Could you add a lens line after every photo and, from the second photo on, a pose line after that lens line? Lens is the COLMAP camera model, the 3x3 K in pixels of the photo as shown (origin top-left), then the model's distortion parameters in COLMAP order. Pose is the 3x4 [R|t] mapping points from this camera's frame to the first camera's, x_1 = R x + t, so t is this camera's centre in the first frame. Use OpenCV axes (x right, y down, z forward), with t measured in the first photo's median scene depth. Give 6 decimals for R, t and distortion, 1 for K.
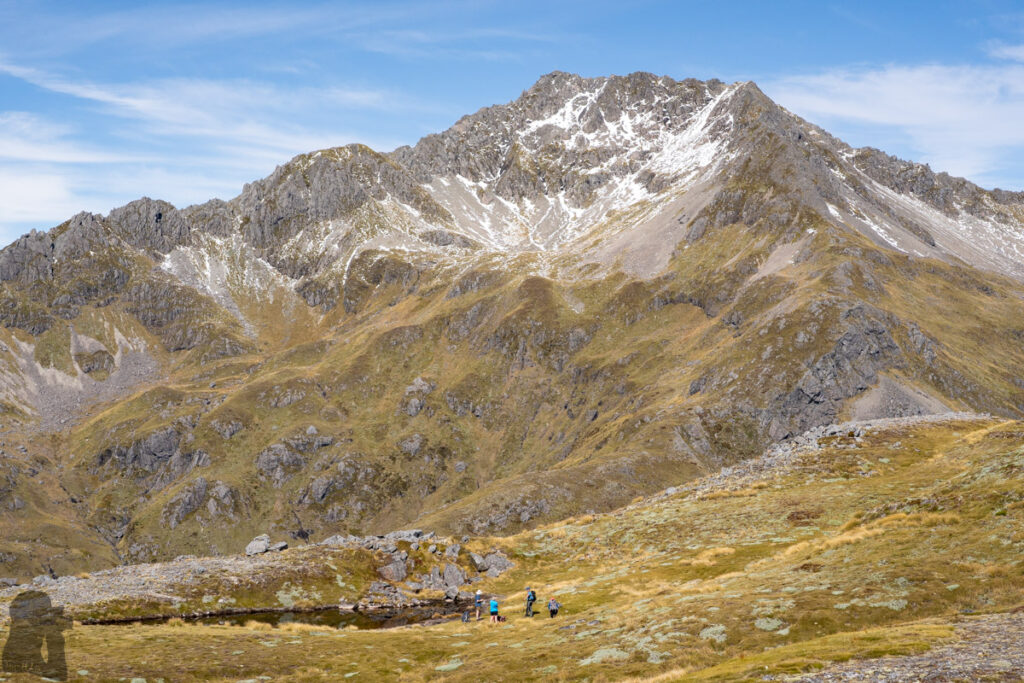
lens RADIAL K [[2180.0, 0, 512.0], [0, 2180.0, 341.5], [0, 0, 1]] dist [-0.186978, -0.398805]
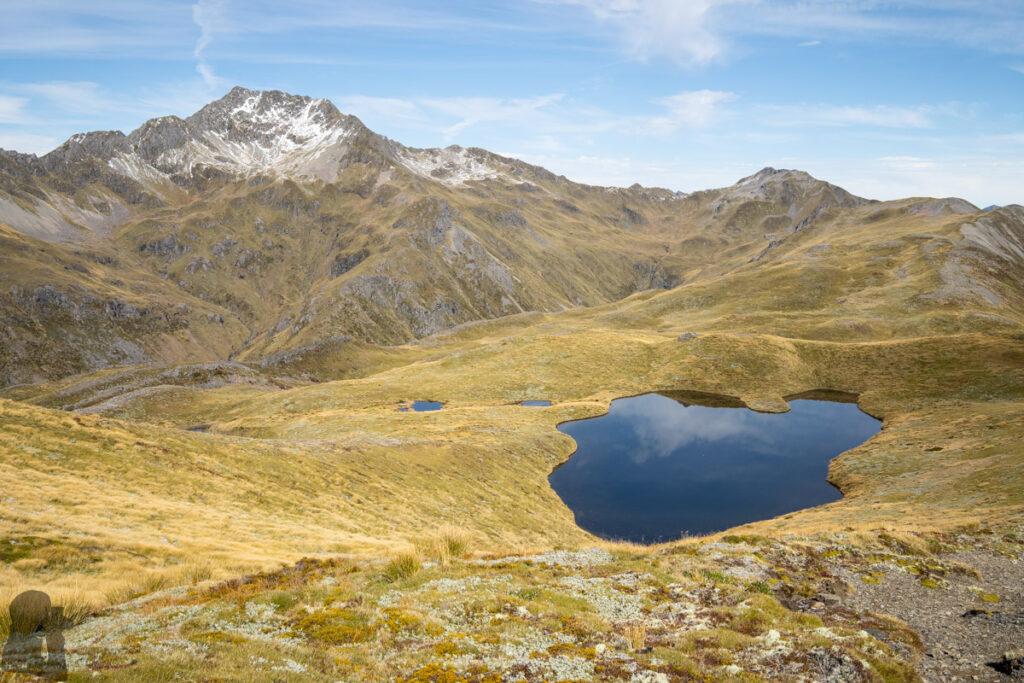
lens RADIAL K [[2180.0, 0, 512.0], [0, 2180.0, 341.5], [0, 0, 1]] dist [-0.186978, -0.398805]
pose [[0.791873, -0.012367, 0.610560, -1.249507], [-0.039838, 0.996619, 0.071855, -0.031534], [-0.609384, -0.081223, 0.788704, -1.113689]]
